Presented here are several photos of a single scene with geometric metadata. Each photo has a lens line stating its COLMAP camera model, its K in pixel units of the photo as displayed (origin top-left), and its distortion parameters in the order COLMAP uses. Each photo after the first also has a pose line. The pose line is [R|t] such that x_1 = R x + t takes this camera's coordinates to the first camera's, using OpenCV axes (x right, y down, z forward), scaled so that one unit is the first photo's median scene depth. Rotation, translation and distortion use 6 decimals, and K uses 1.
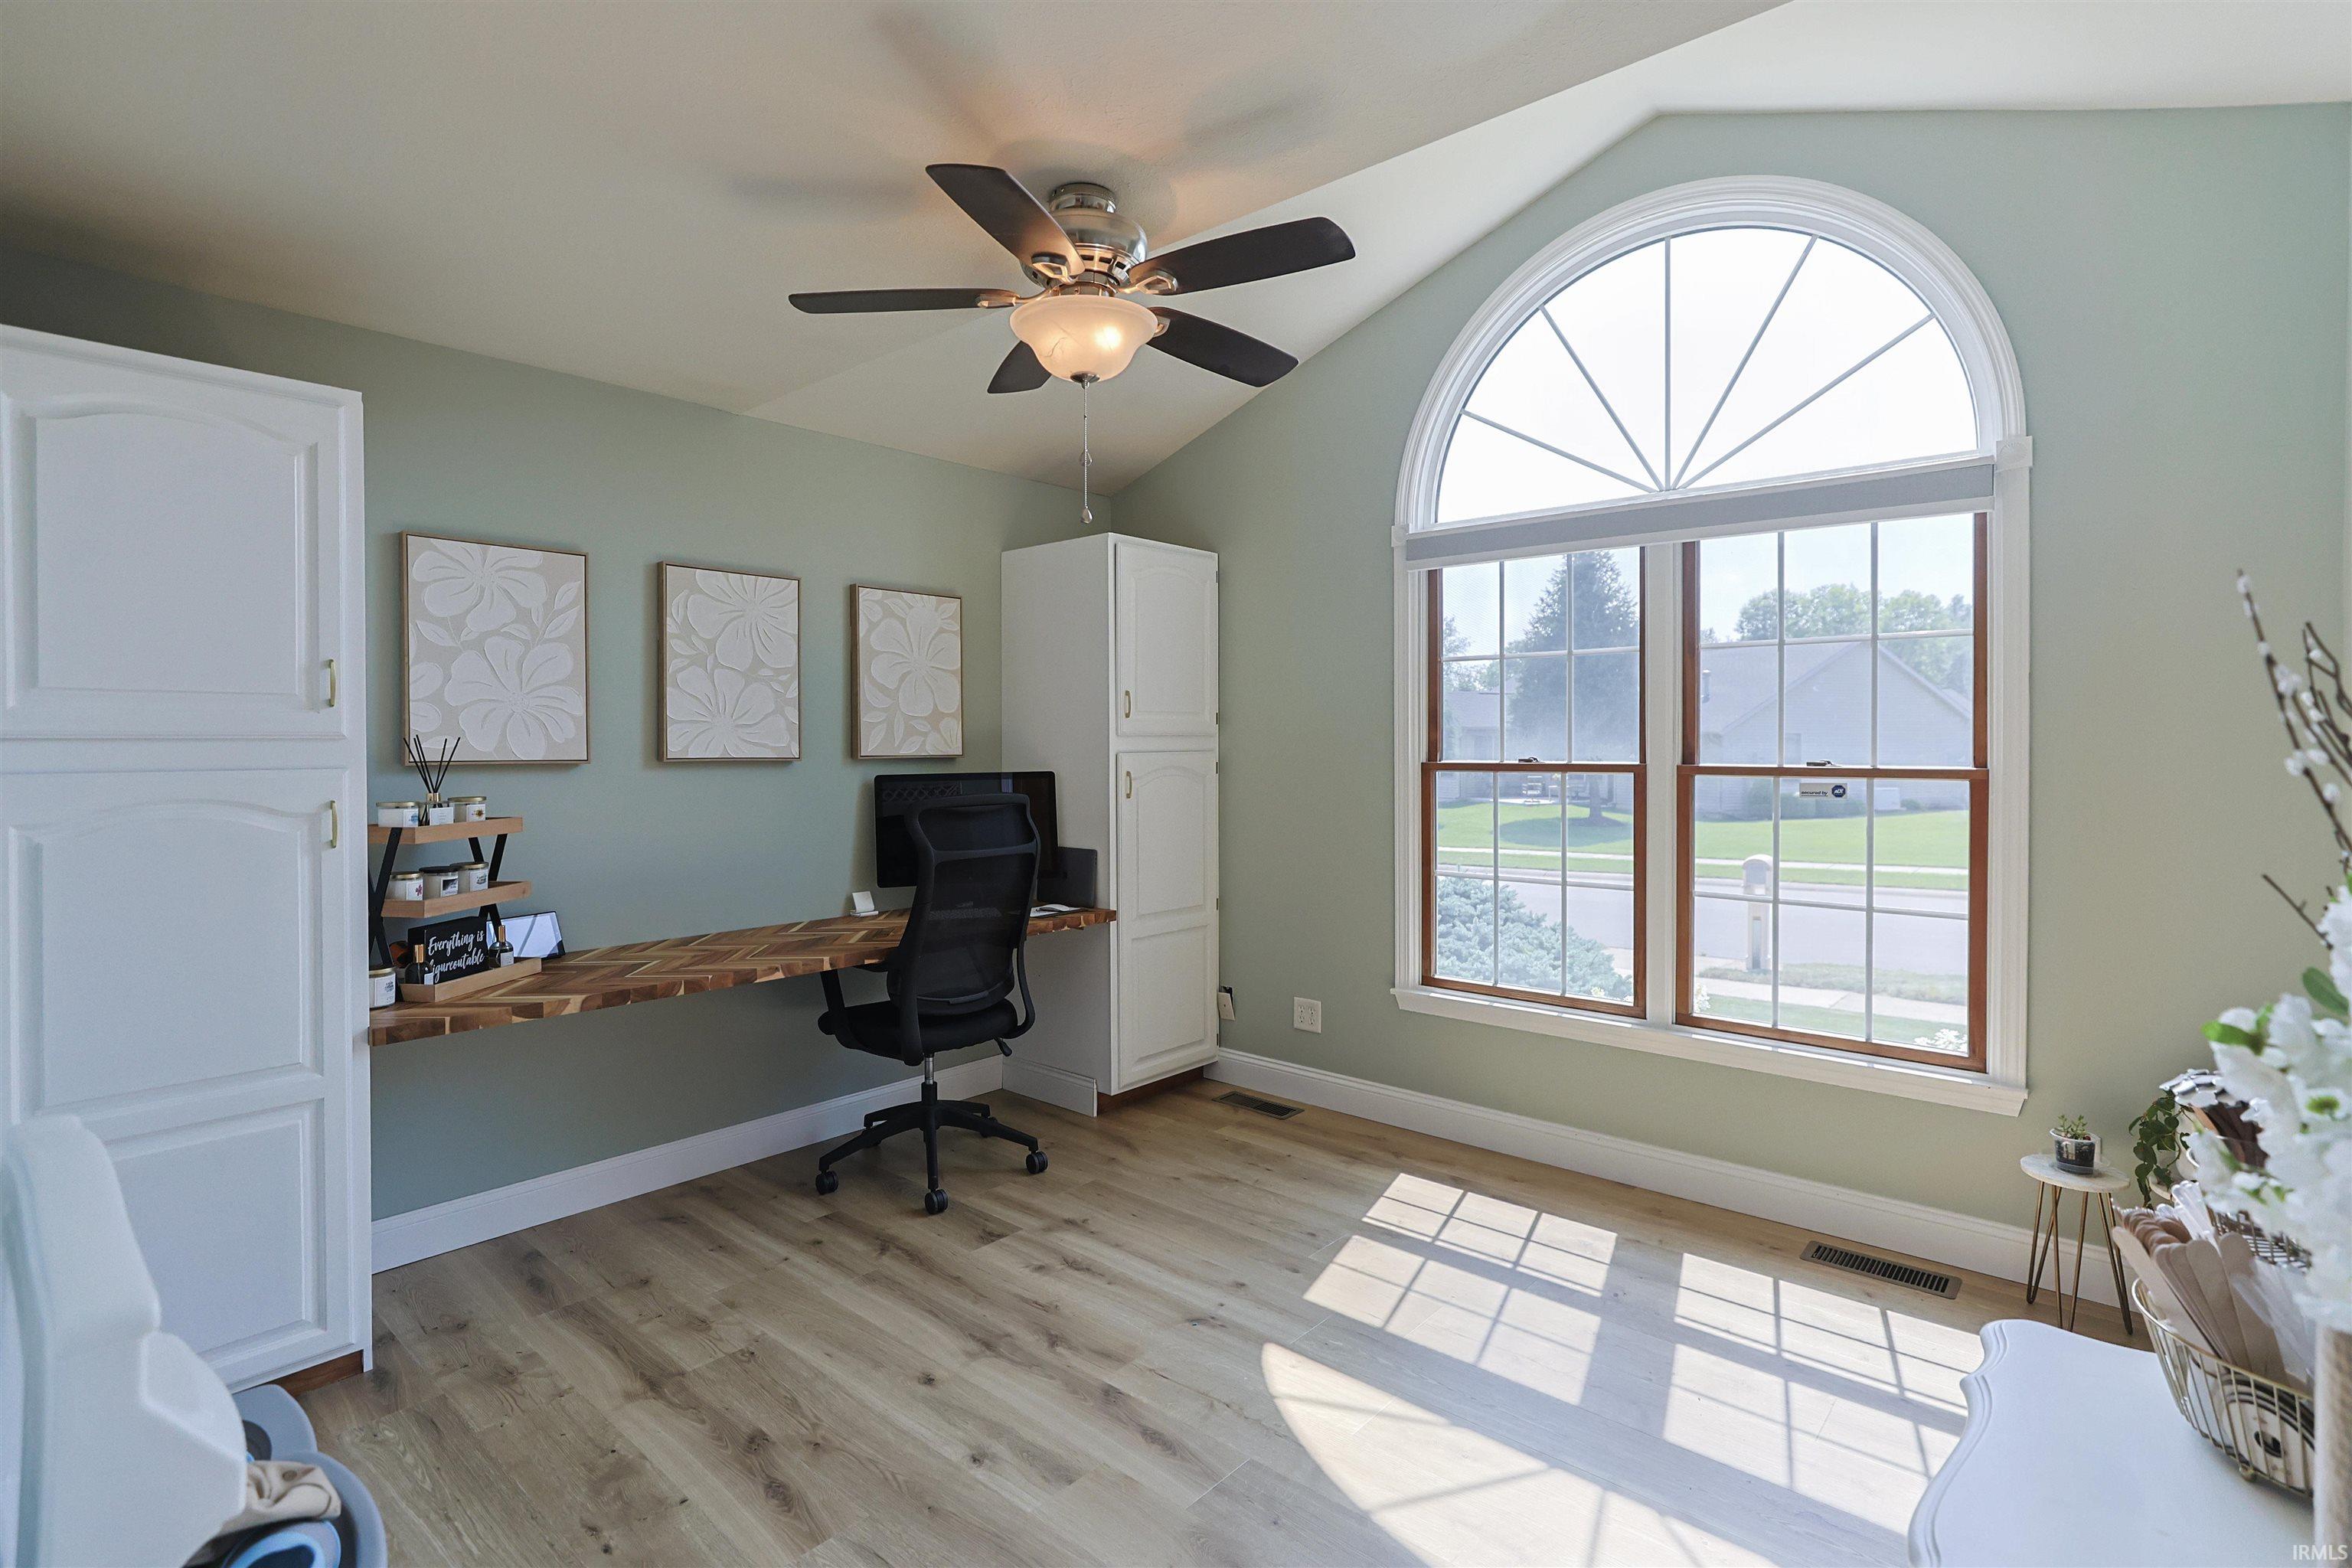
lens RADIAL K [[1139.9, 0, 1177.2], [0, 1139.9, 759.3], [0, 0, 1]] dist [-0.017913, 0.010607]
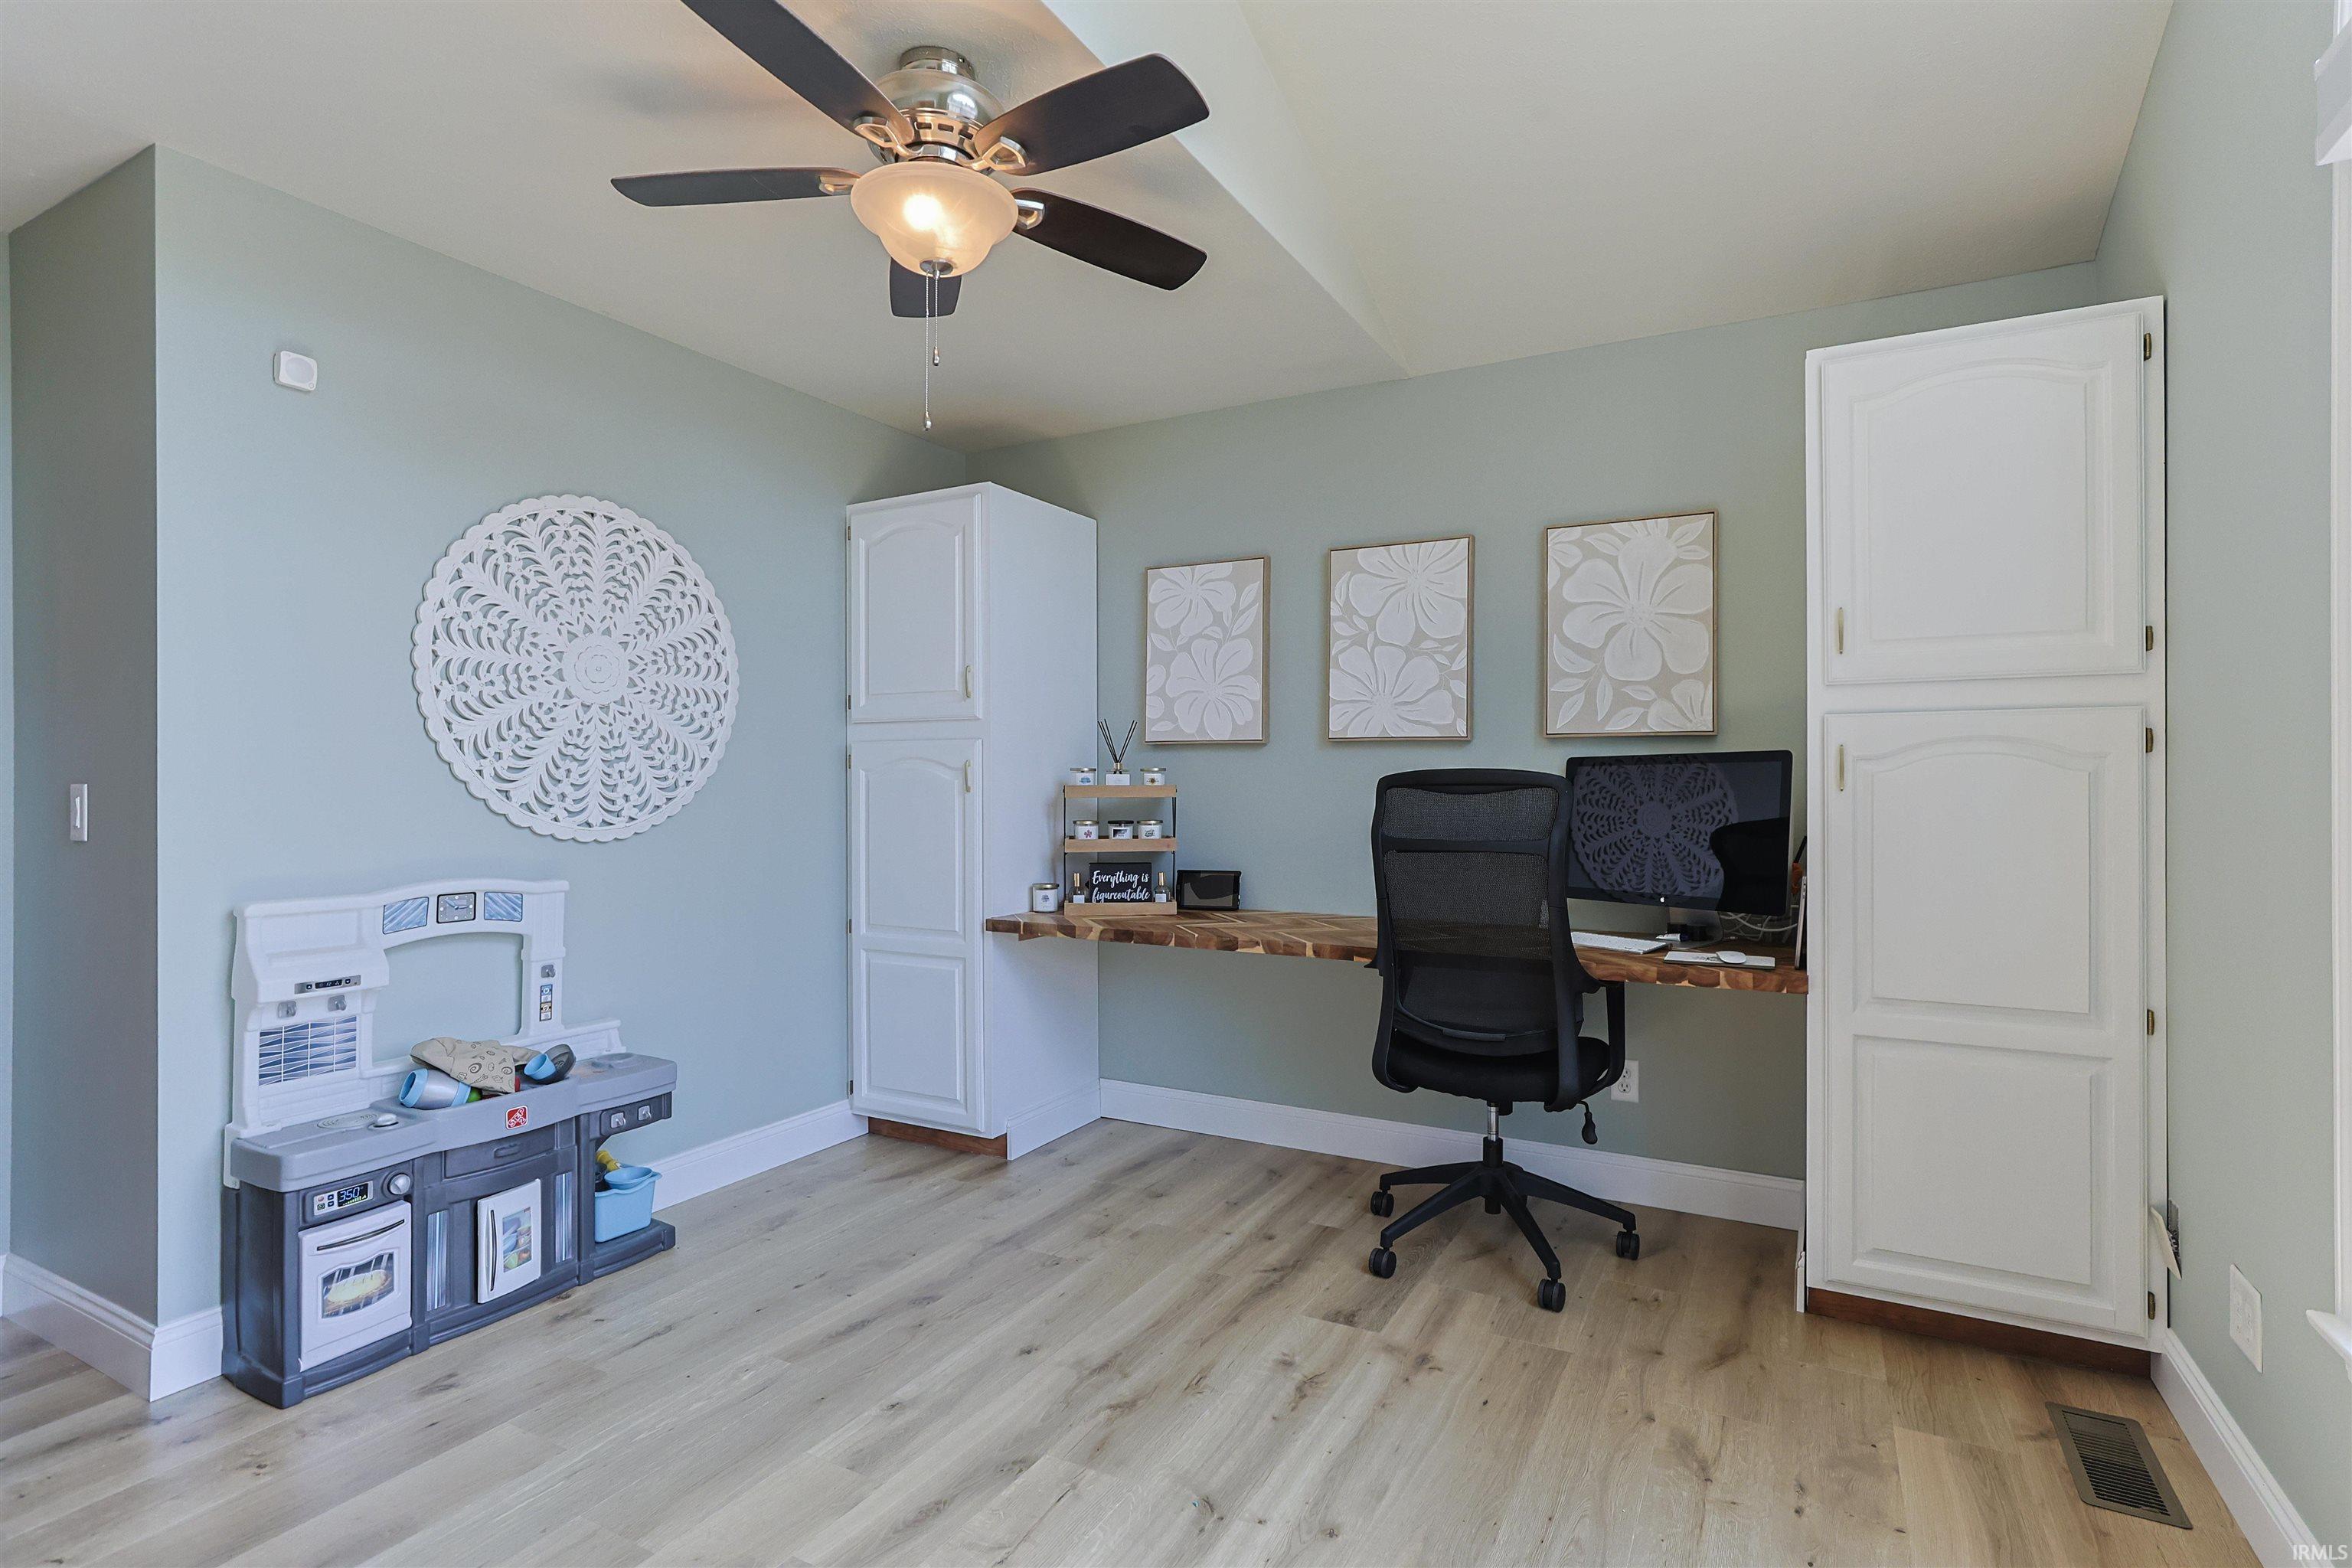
lens RADIAL K [[1139.9, 0, 1177.7], [0, 1139.9, 784.2], [0, 0, 1]] dist [-0.017913, 0.010607]
pose [[0.219422, 0.005785, -0.975613, 0.578629], [-0.016015, 0.999869, 0.002327, 0.044532], [0.975499, 0.015114, 0.219486, 0.694739]]
